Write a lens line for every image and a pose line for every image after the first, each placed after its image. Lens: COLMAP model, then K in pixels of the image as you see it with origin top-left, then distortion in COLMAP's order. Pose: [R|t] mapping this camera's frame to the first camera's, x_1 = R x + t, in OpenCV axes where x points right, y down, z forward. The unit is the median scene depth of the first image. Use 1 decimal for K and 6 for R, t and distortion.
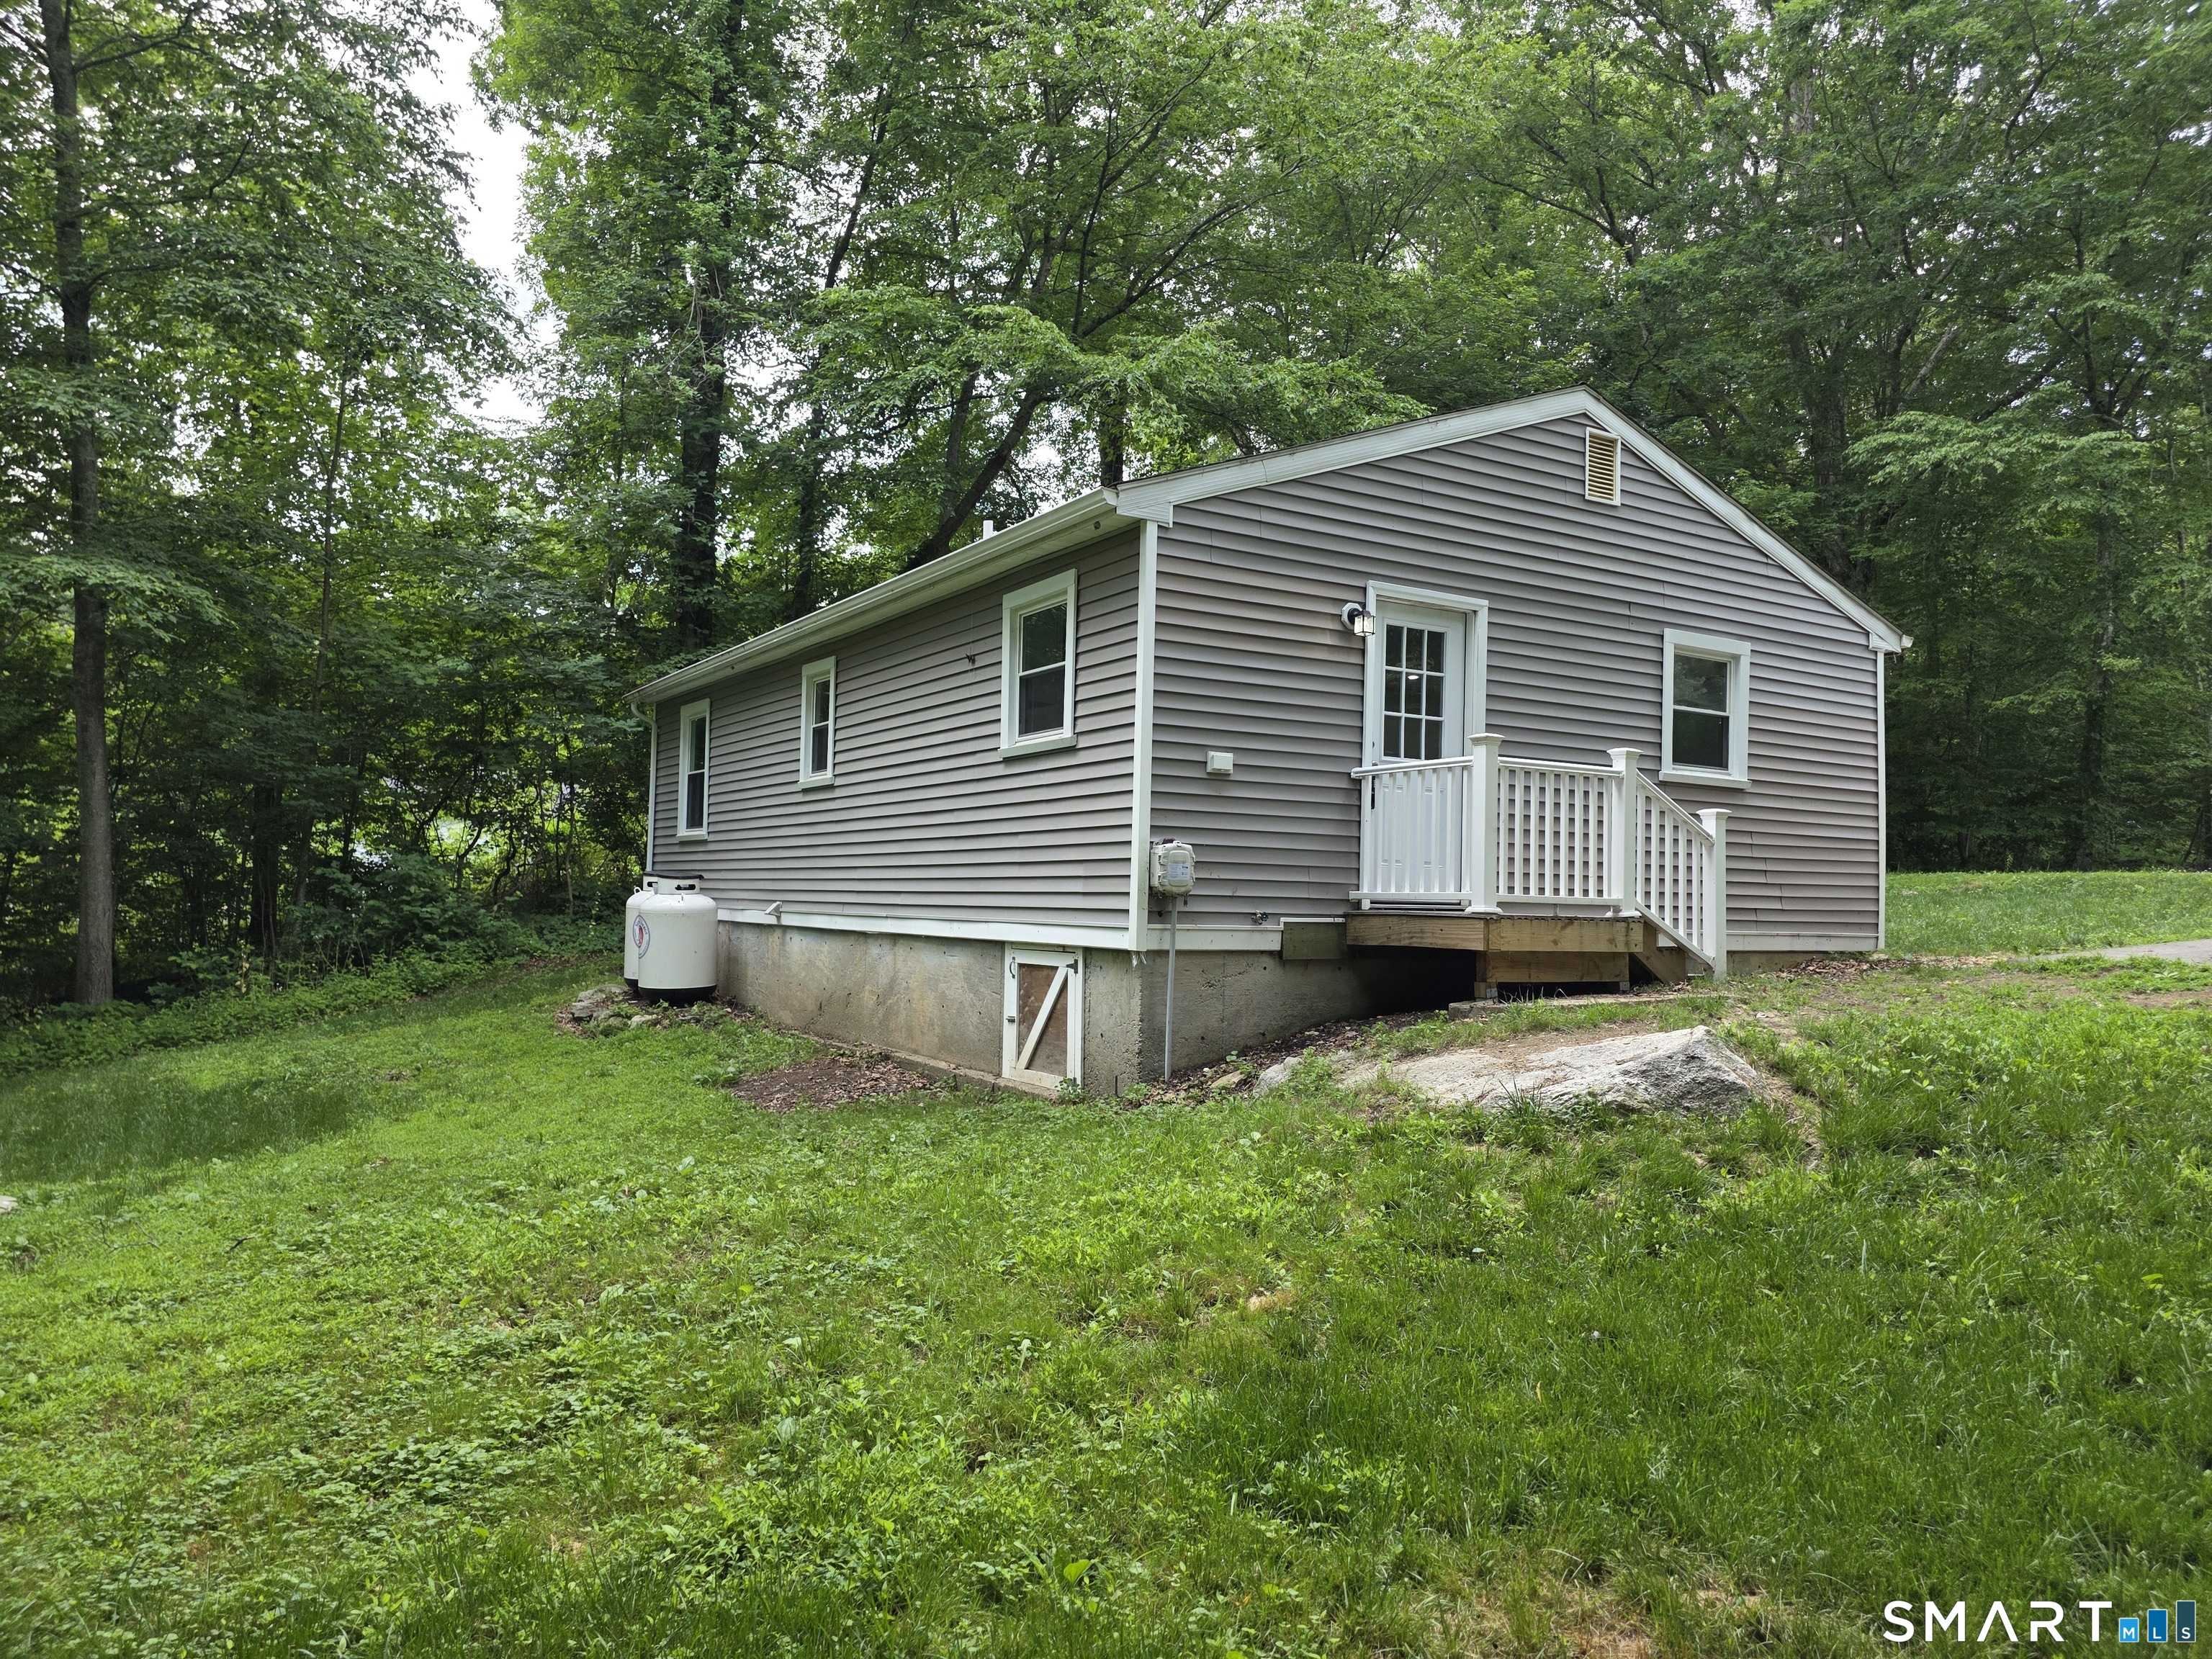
lens RADIAL K [[1495.2, 0, 1107.4], [0, 1495.2, 827.3], [0, 0, 1]] dist [0.065101, -0.060567]
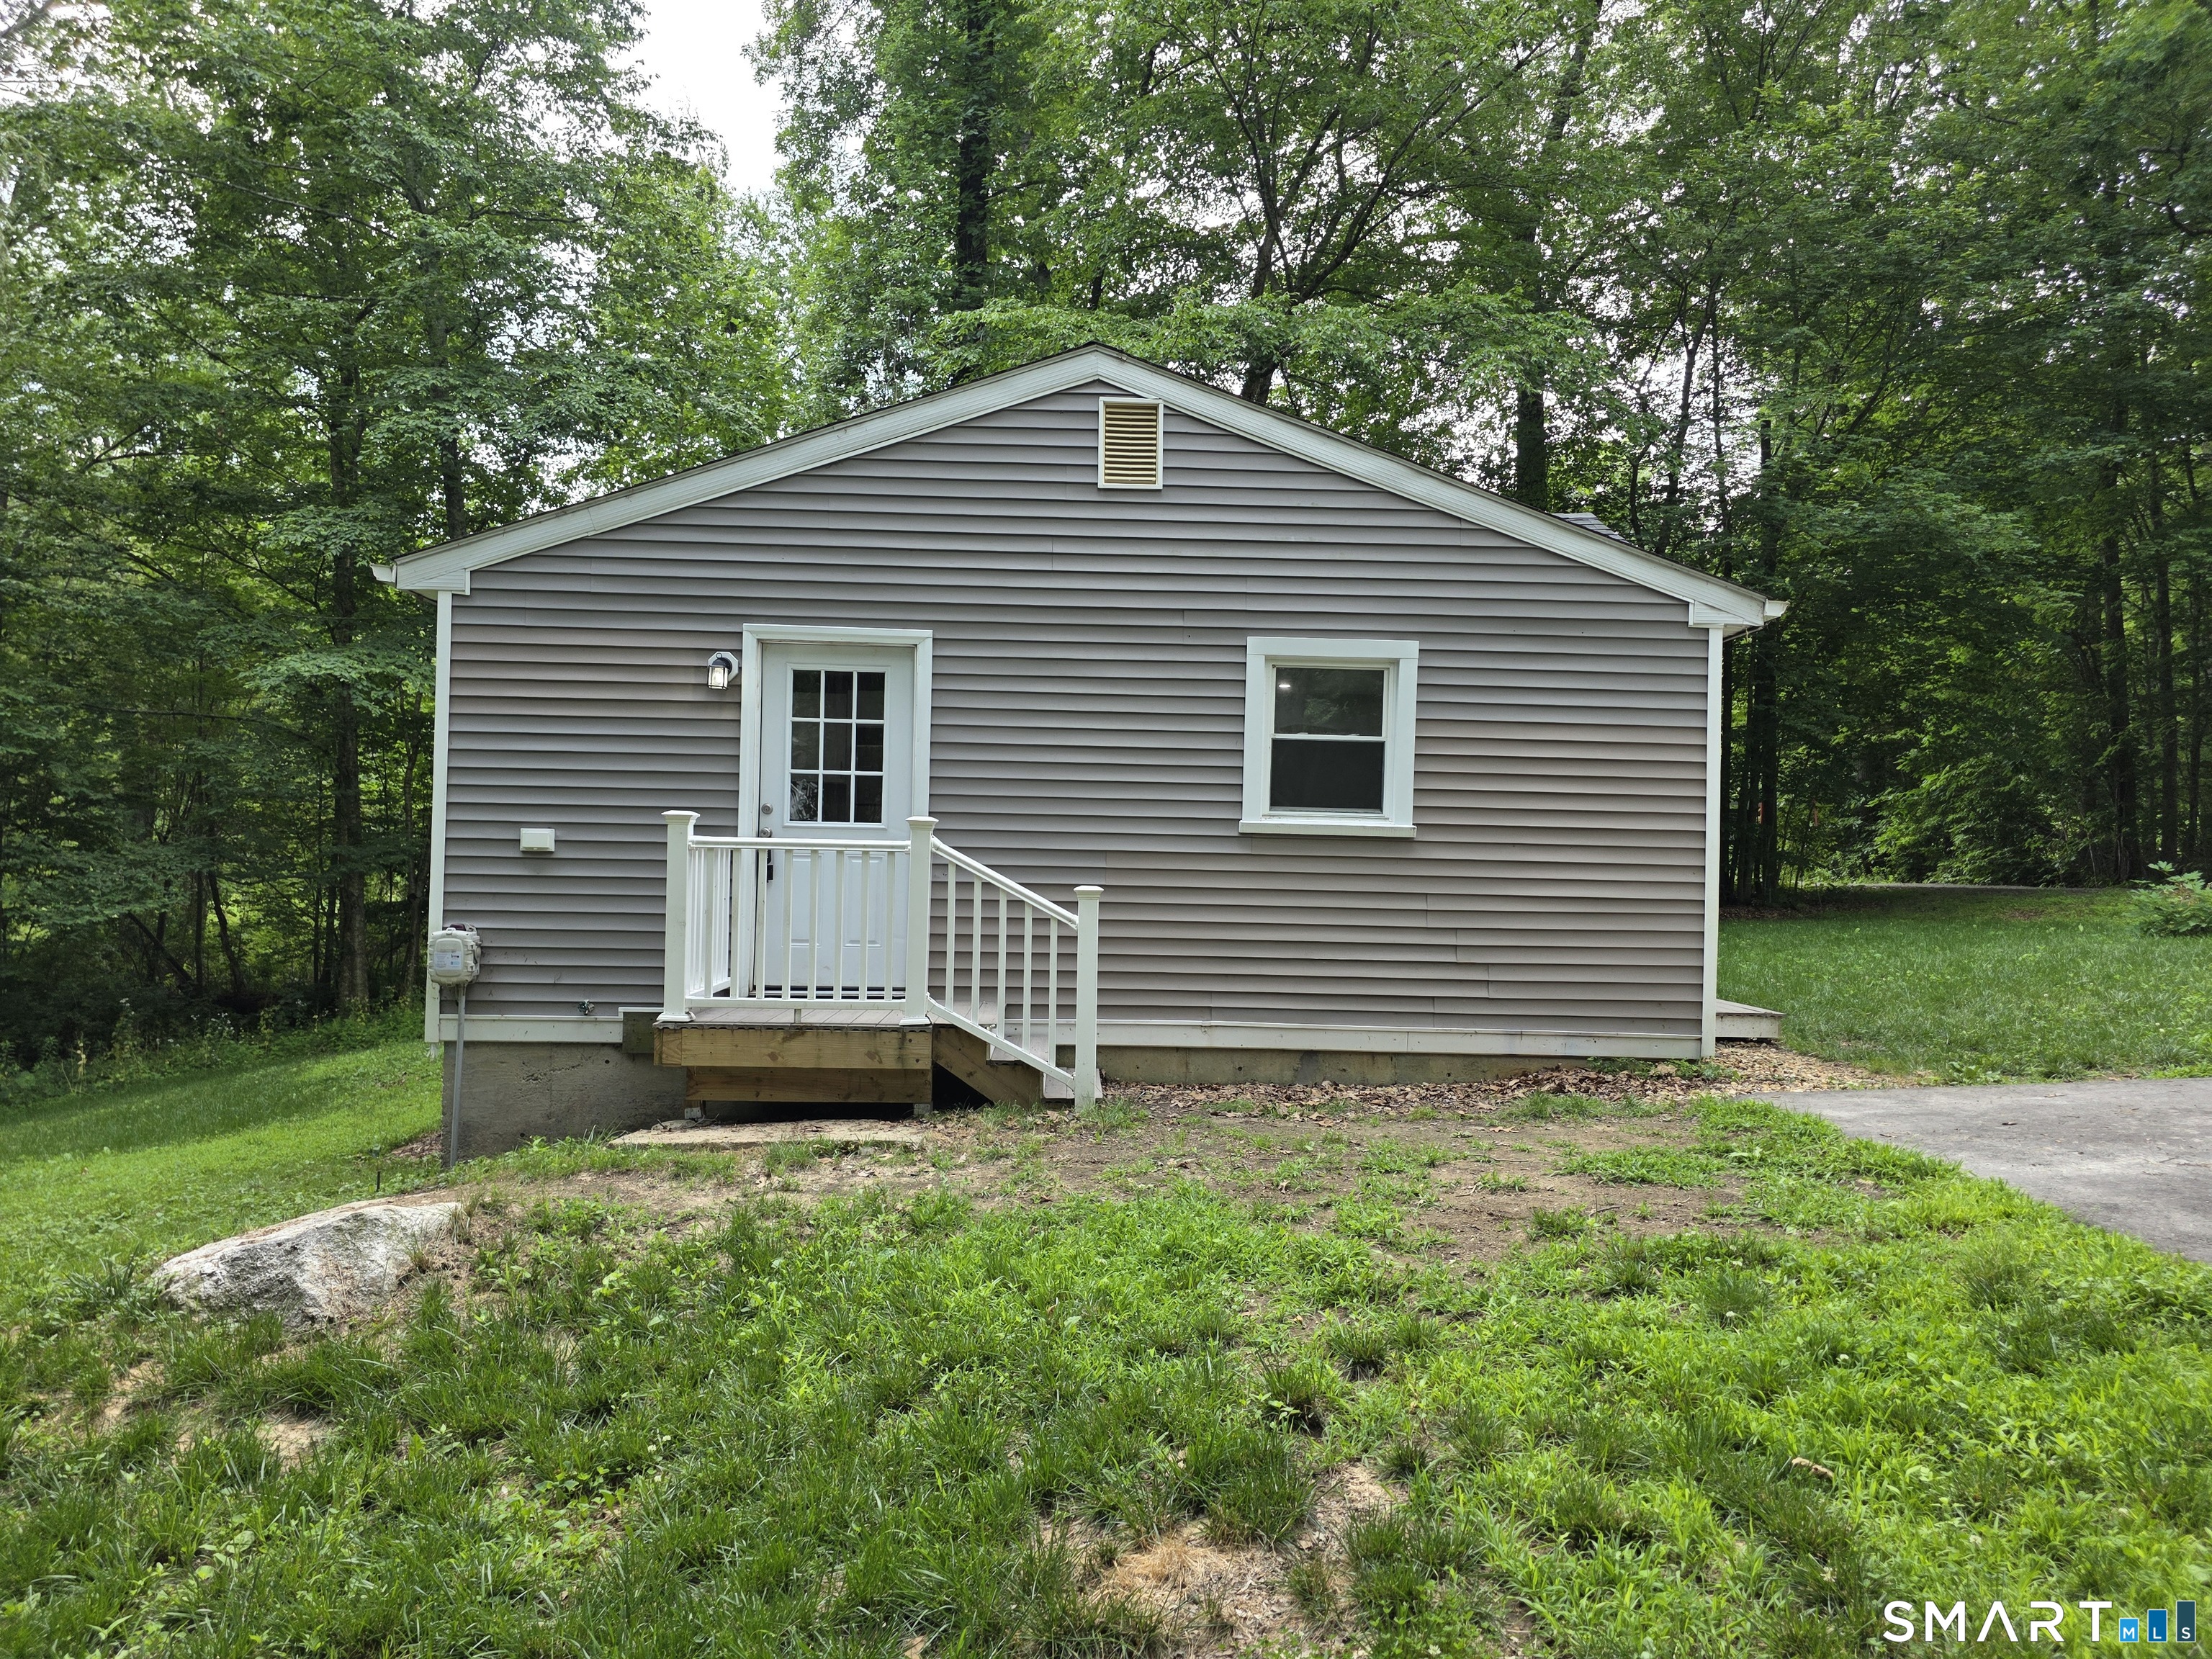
lens RADIAL K [[1495.2, 0, 1106.1], [0, 1495.2, 843.0], [0, 0, 1]] dist [0.065101, -0.060567]
pose [[0.867585, -0.010376, -0.497181, 0.760101], [0.022076, 0.999600, 0.017662, -0.045219], [0.496799, -0.026299, 0.867467, 0.323048]]
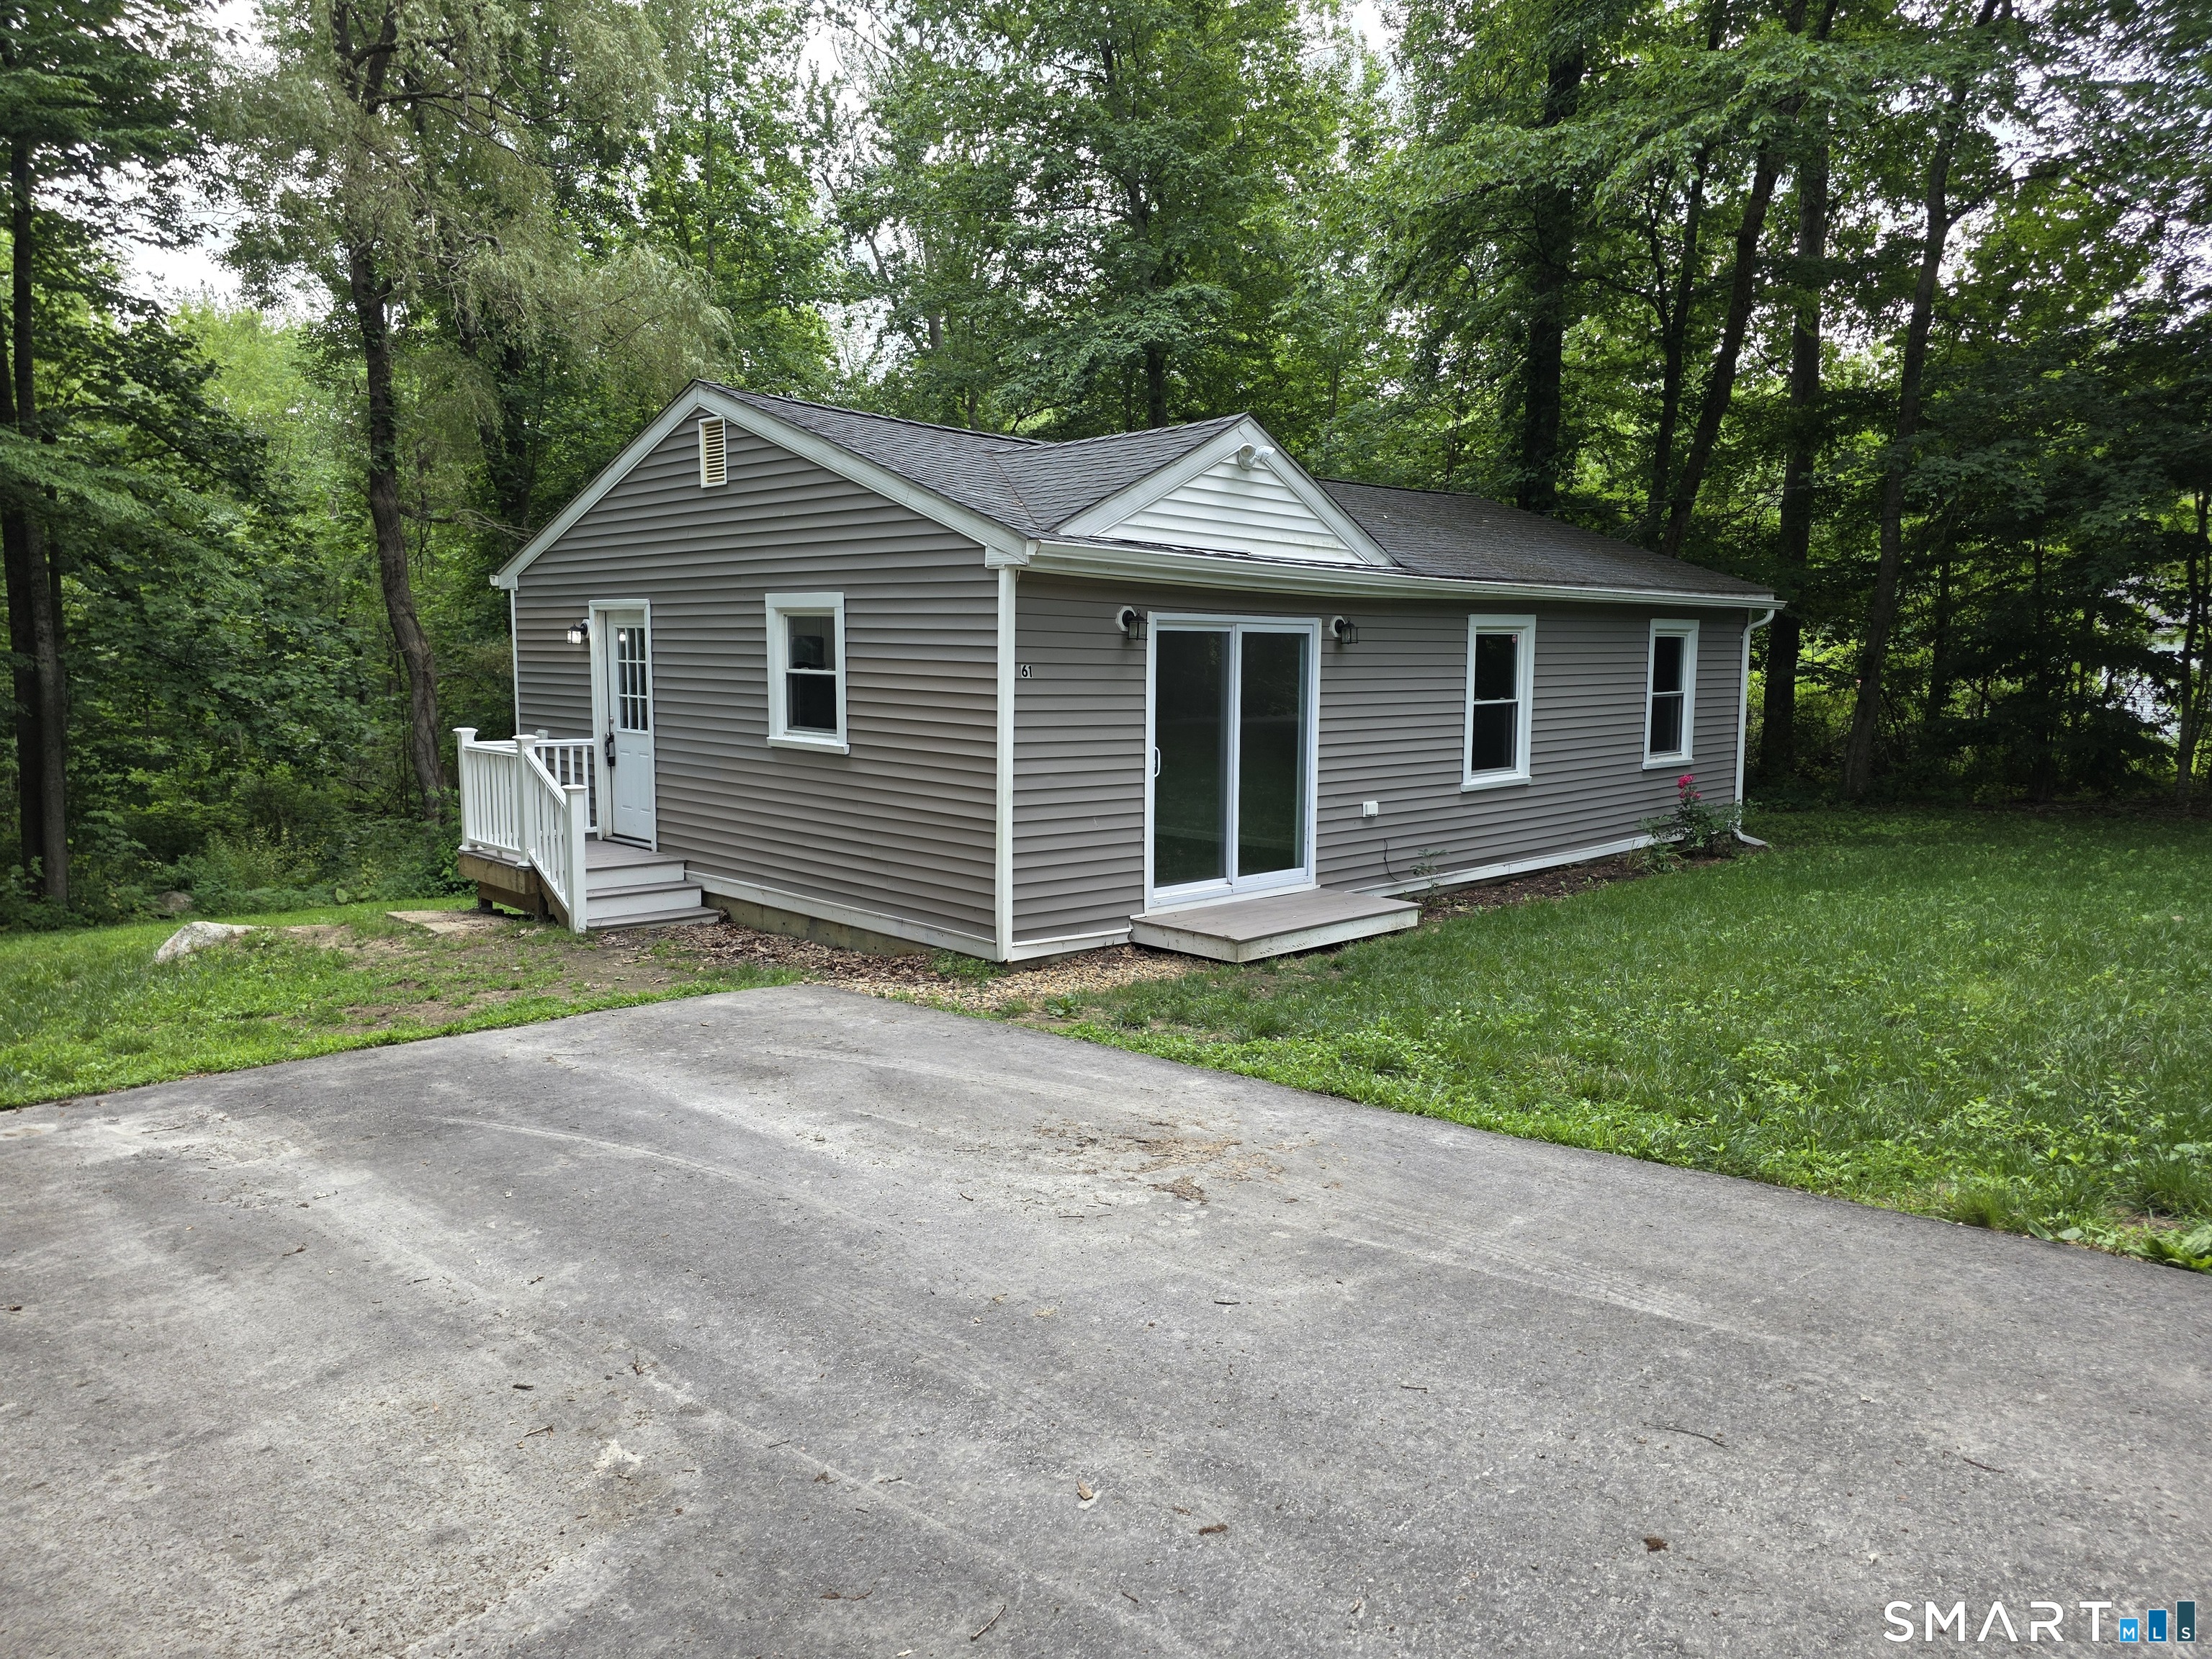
lens RADIAL K [[1495.2, 0, 1107.9], [0, 1495.2, 826.4], [0, 0, 1]] dist [0.065101, -0.060567]
pose [[0.221107, 0.091998, -0.970901, 1.551809], [0.038670, 0.993931, 0.102986, -0.080038], [0.974483, -0.060316, 0.216208, 1.099957]]
